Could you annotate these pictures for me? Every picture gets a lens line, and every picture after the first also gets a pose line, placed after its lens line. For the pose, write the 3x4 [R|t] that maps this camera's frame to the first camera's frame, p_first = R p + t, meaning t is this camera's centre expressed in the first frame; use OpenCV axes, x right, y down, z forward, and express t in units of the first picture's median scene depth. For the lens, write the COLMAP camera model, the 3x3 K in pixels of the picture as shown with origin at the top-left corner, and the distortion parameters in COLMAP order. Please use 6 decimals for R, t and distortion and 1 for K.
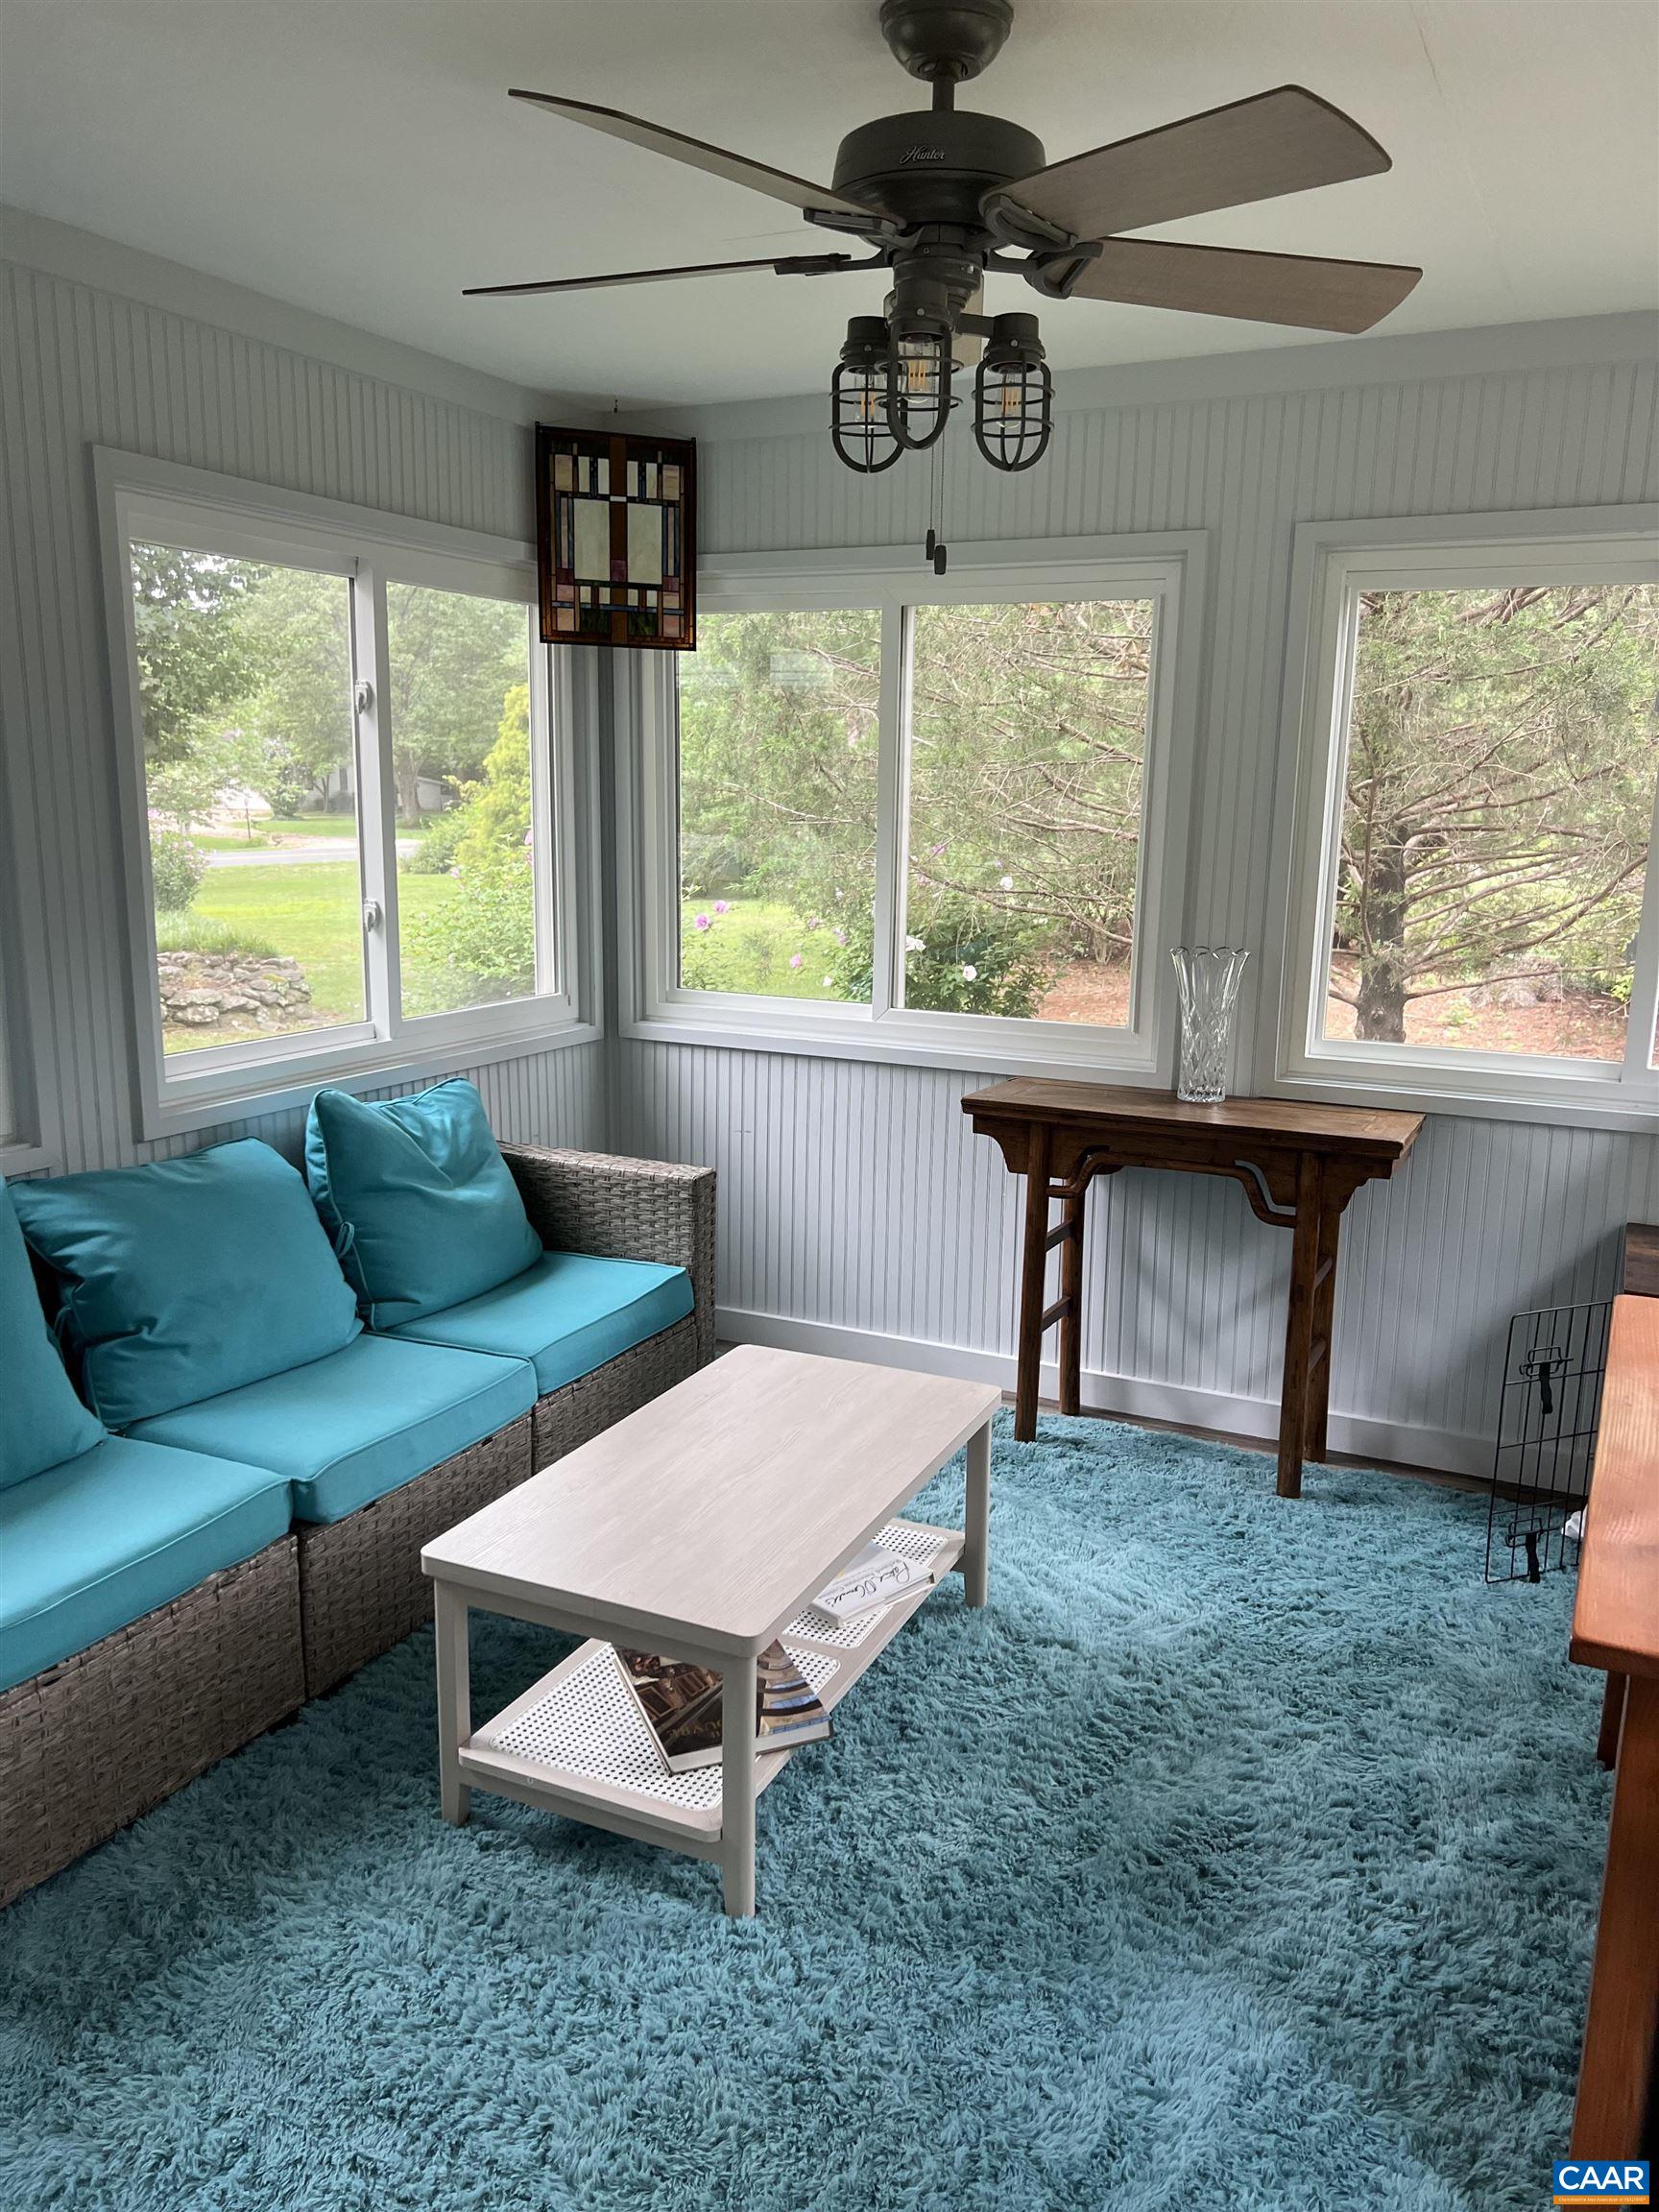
lens RADIAL K [[1658.3, 0, 837.3], [0, 1658.3, 1114.1], [0, 0, 1]] dist [0.043477, -0.036930]
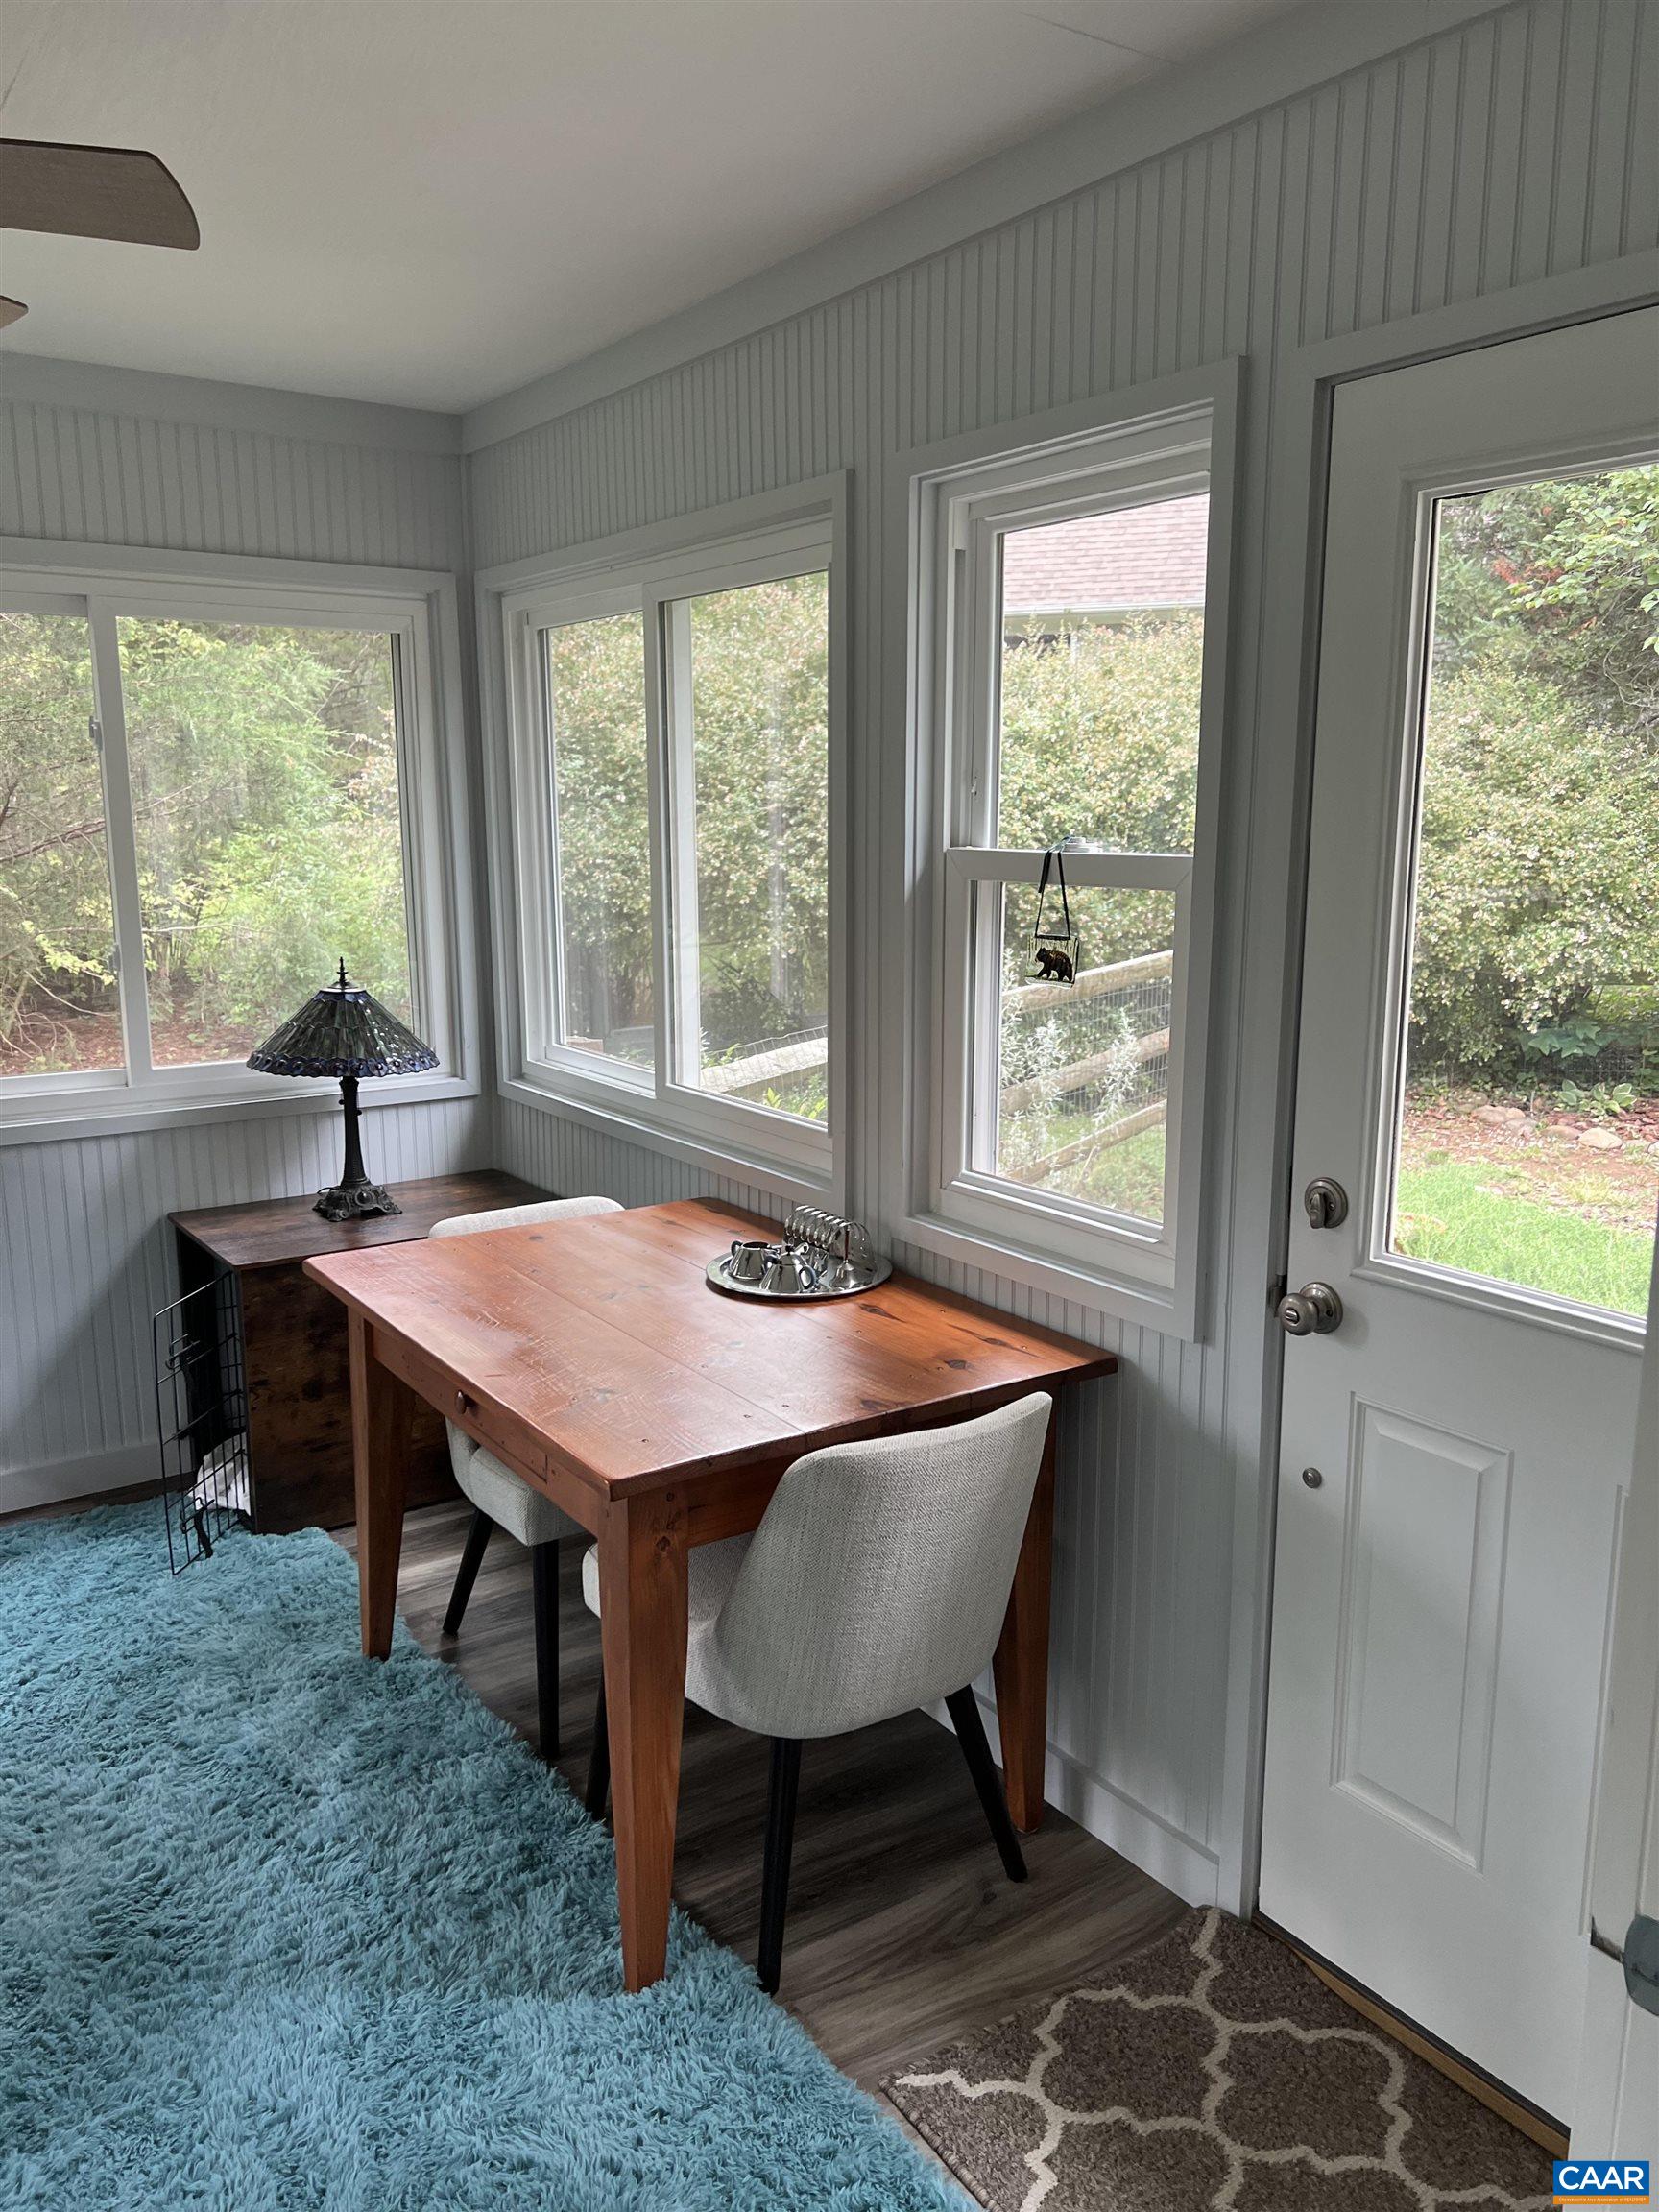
lens RADIAL K [[1658.3, 0, 838.4], [0, 1658.3, 1103.6], [0, 0, 1]] dist [0.043477, -0.036930]
pose [[0.507987, -0.174623, 0.843479, -0.309815], [0.187326, 0.978194, 0.089696, -0.030162], [-0.840749, 0.112442, 0.529621, 0.095854]]
